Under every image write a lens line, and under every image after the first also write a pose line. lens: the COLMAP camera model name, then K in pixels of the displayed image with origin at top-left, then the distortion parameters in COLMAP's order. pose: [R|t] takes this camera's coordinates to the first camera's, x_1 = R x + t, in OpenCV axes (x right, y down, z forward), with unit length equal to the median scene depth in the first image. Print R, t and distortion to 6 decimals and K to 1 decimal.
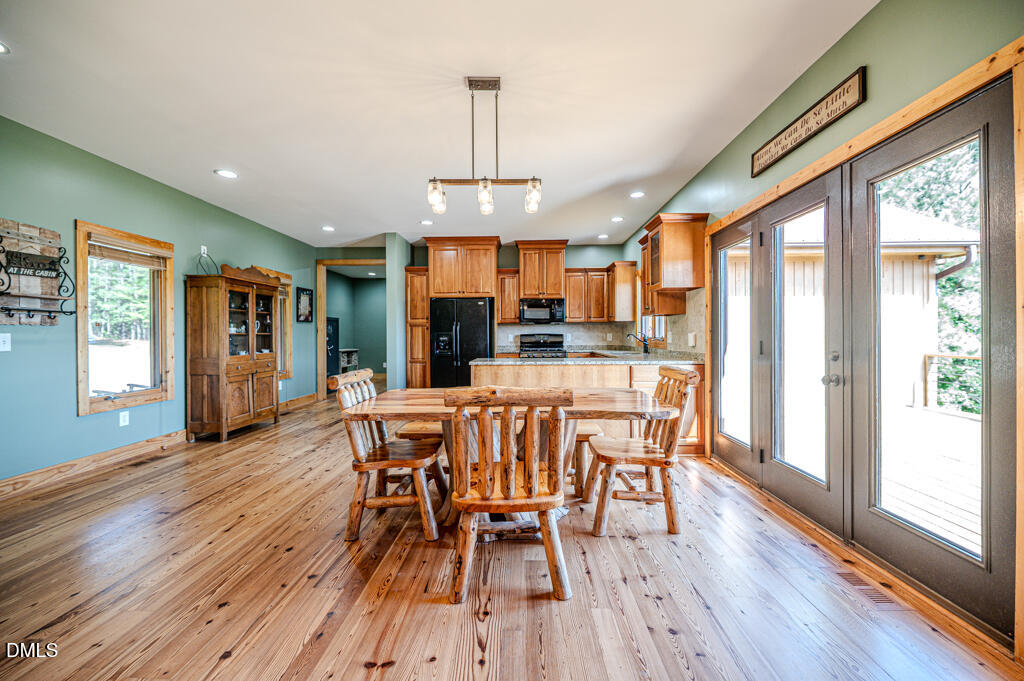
lens RADIAL K [[413.1, 0, 508.4], [0, 413.1, 335.3], [0, 0, 1]] dist [-0.000097, -0.004222]
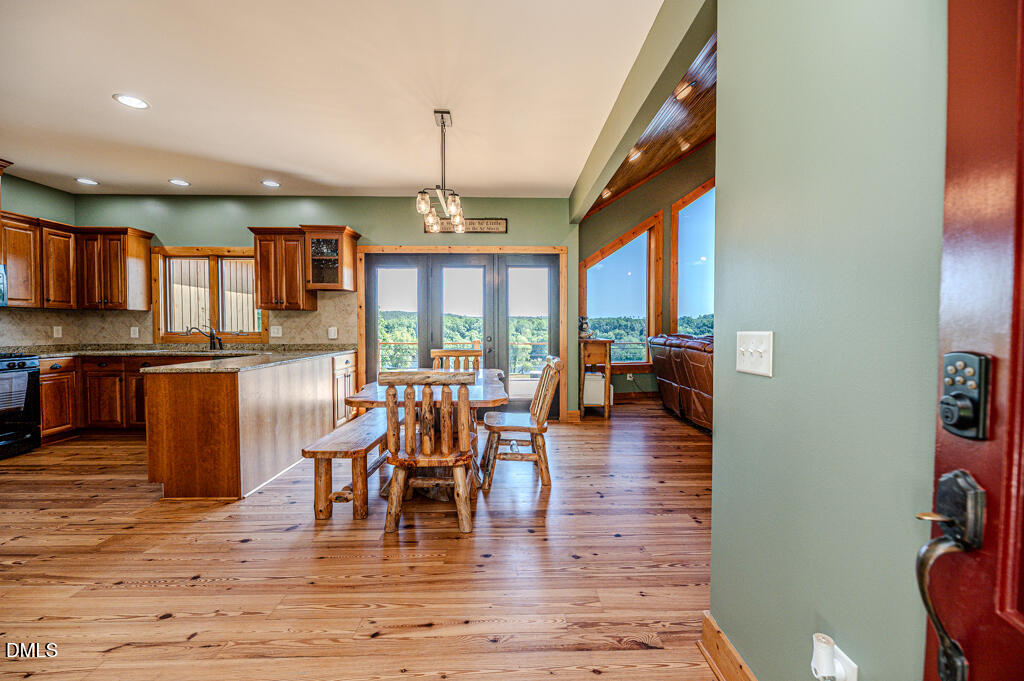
lens RADIAL K [[413.1, 0, 530.2], [0, 413.1, 341.2], [0, 0, 1]] dist [-0.000097, -0.004222]
pose [[-0.086484, -0.033412, 0.995693, -0.516978], [-0.003053, 0.999442, 0.033273, -0.004623], [-0.996249, -0.000162, -0.086537, 0.342766]]
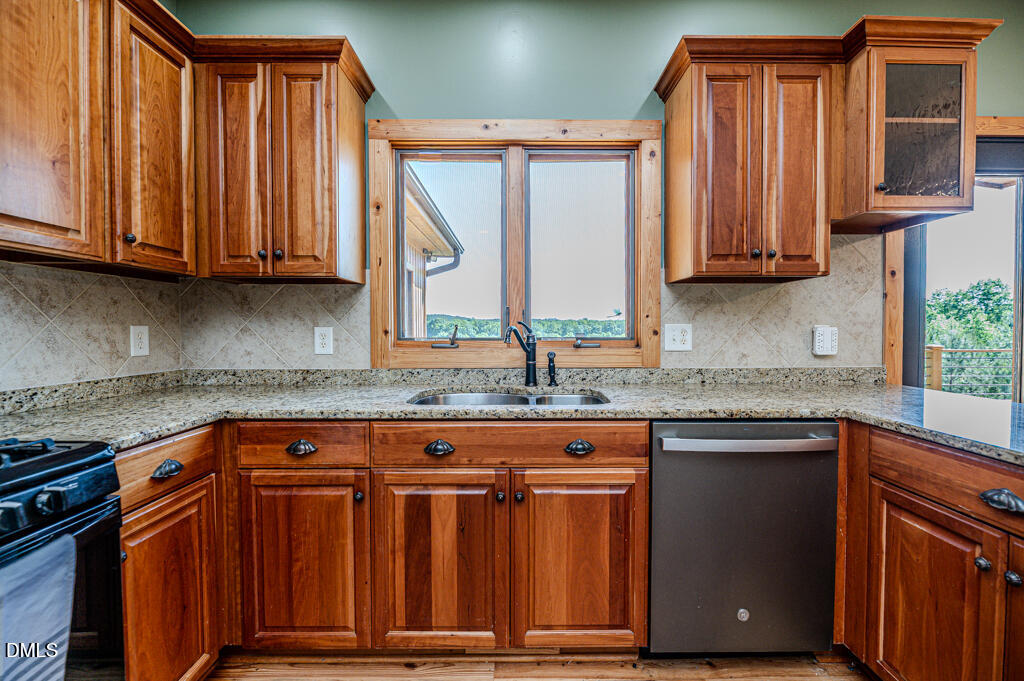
lens RADIAL K [[413.1, 0, 516.7], [0, 413.1, 341.6], [0, 0, 1]] dist [-0.000097, -0.004222]
pose [[-0.047810, -0.028245, 0.998457, -0.003369], [0.000142, 0.999600, 0.028284, -0.001295], [-0.998856, 0.001494, -0.047787, 0.878398]]
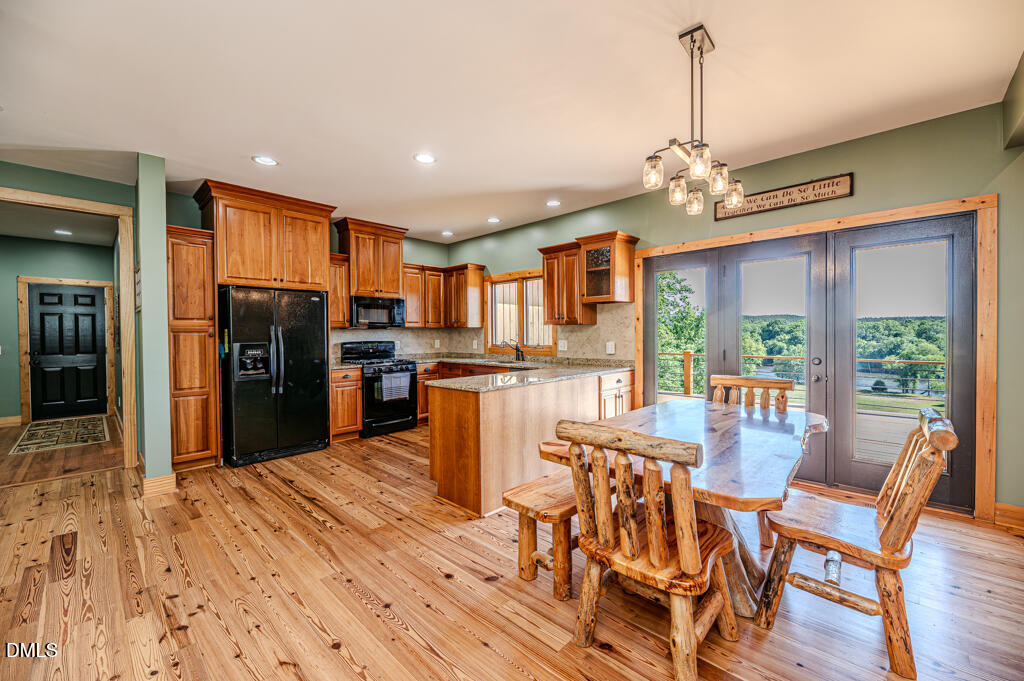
lens RADIAL K [[413.1, 0, 510.7], [0, 413.1, 338.5], [0, 0, 1]] dist [-0.000097, -0.004222]
pose [[0.668862, -0.011719, 0.743294, -0.362258], [0.004057, 0.999918, 0.012115, -0.019108], [-0.743375, -0.005088, 0.668855, 0.293031]]
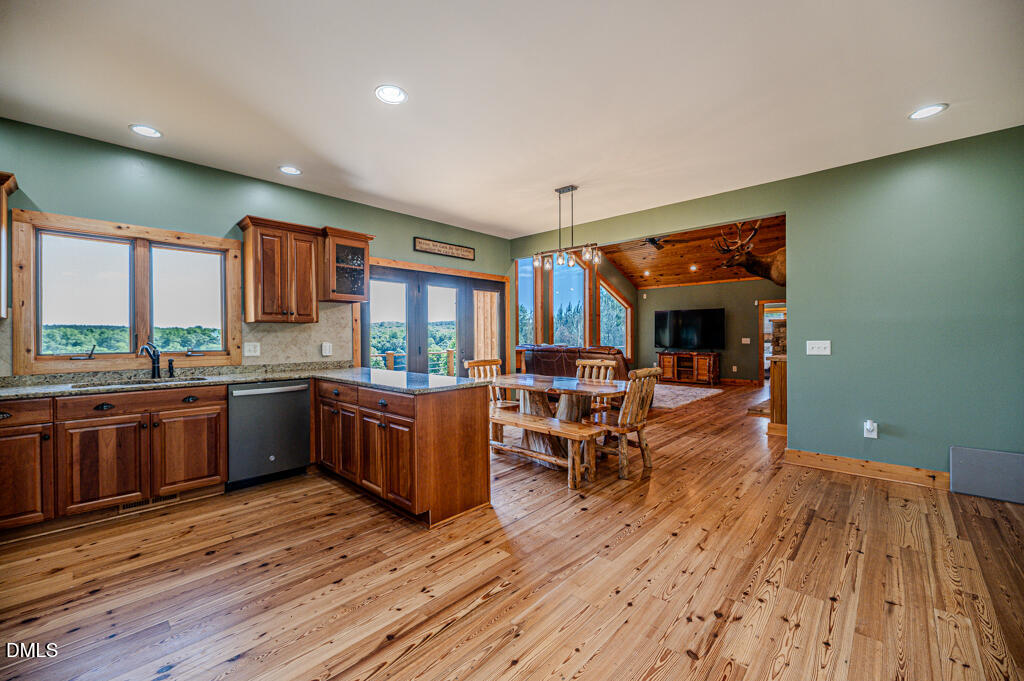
lens RADIAL K [[413.1, 0, 516.2], [0, 413.1, 335.5], [0, 0, 1]] dist [-0.000097, -0.004222]
pose [[-0.763365, 0.009712, 0.645894, -0.384730], [0.007871, 0.999953, -0.005733, -0.009266], [-0.645919, 0.000708, -0.763405, 0.955376]]
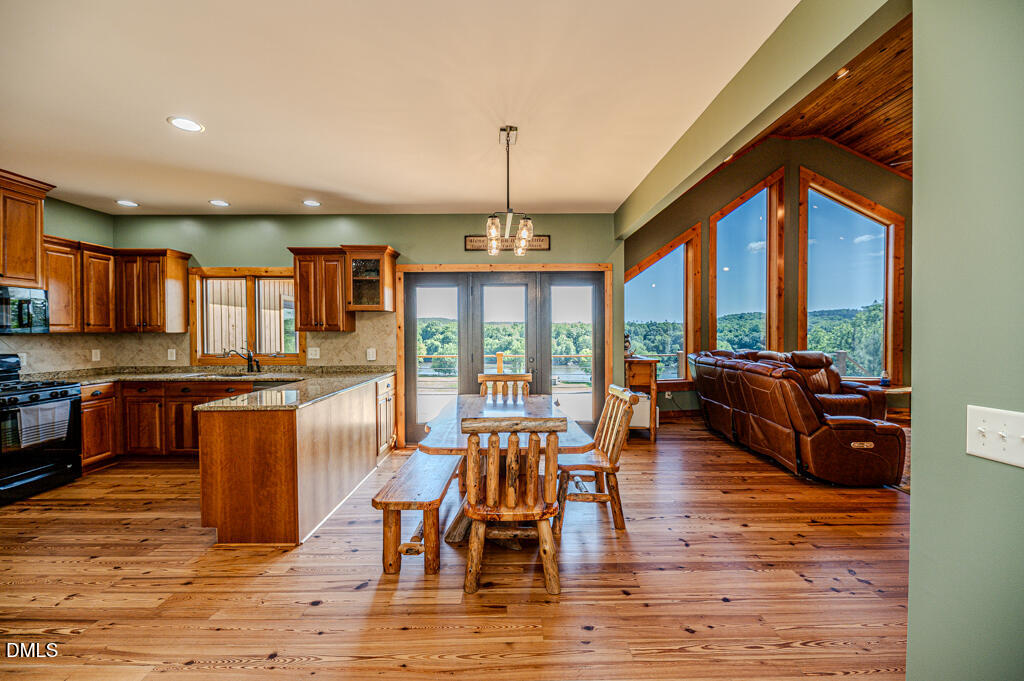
lens RADIAL K [[413.1, 0, 522.1], [0, 413.1, 339.6], [0, 0, 1]] dist [-0.000097, -0.004222]
pose [[-0.055904, -0.016761, 0.998295, -0.475907], [0.001848, 0.999856, 0.016891, -0.032371], [-0.998434, 0.002789, -0.055865, 0.413031]]
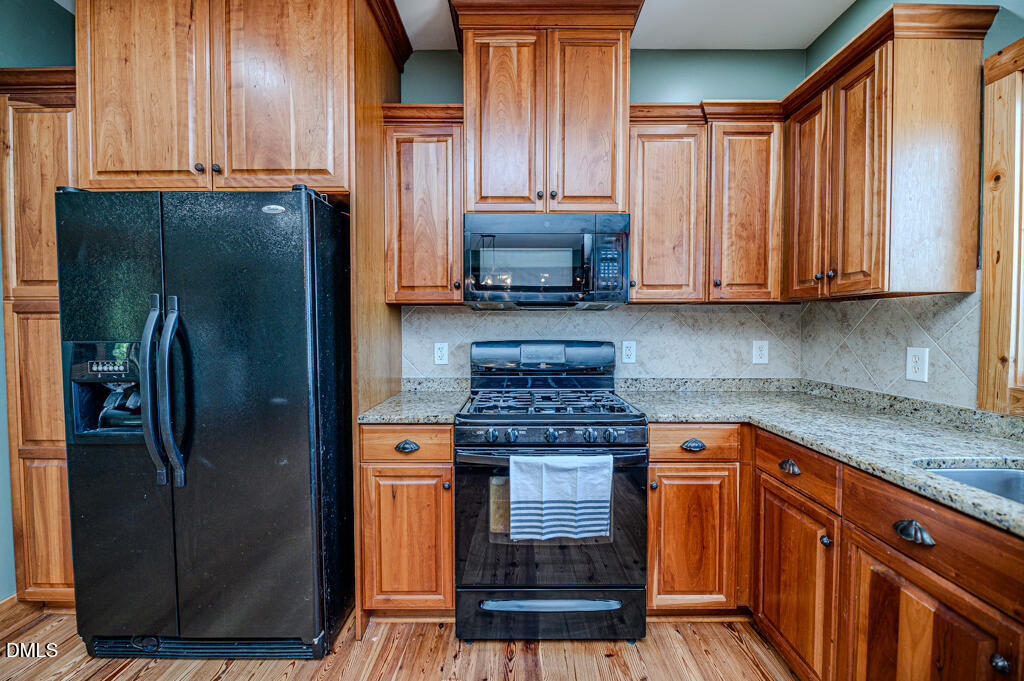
lens RADIAL K [[413.1, 0, 513.6], [0, 413.1, 339.8], [0, 0, 1]] dist [-0.000097, -0.004222]
pose [[0.999369, 0.001091, 0.035514, 0.054480], [-0.002171, 0.999536, 0.030390, -0.015004], [-0.035465, -0.030448, 0.998907, 0.768915]]
